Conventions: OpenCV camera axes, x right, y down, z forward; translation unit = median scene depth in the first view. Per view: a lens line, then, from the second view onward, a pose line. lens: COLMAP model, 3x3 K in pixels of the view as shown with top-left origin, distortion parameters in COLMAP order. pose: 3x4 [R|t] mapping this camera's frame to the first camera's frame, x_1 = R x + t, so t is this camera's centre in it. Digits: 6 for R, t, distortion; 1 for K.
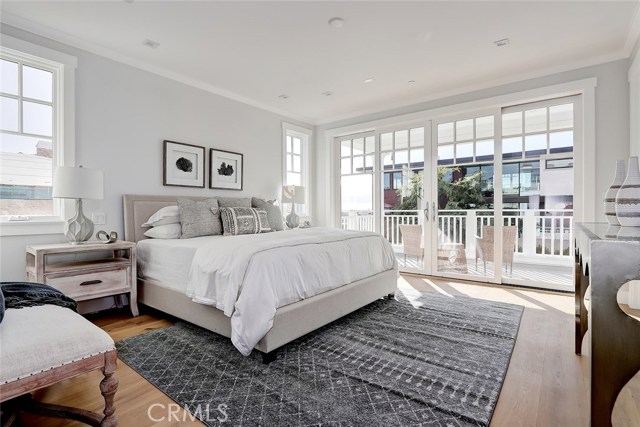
lens RADIAL K [[298.6, 0, 323.6], [0, 298.6, 212.2], [0, 0, 1]] dist [-0.014055, 0.000006]
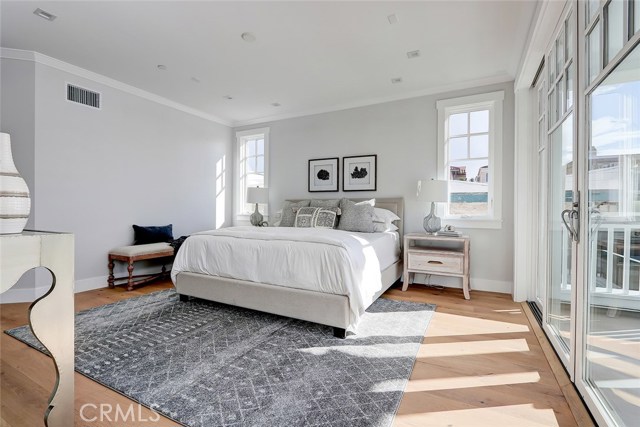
lens RADIAL K [[298.6, 0, 321.7], [0, 298.6, 212.3], [0, 0, 1]] dist [-0.014055, 0.000006]
pose [[0.186827, 0.011565, -0.982325, 0.769458], [-0.013726, 0.999864, 0.009161, -0.007081], [0.982297, 0.011772, 0.186960, 0.705043]]
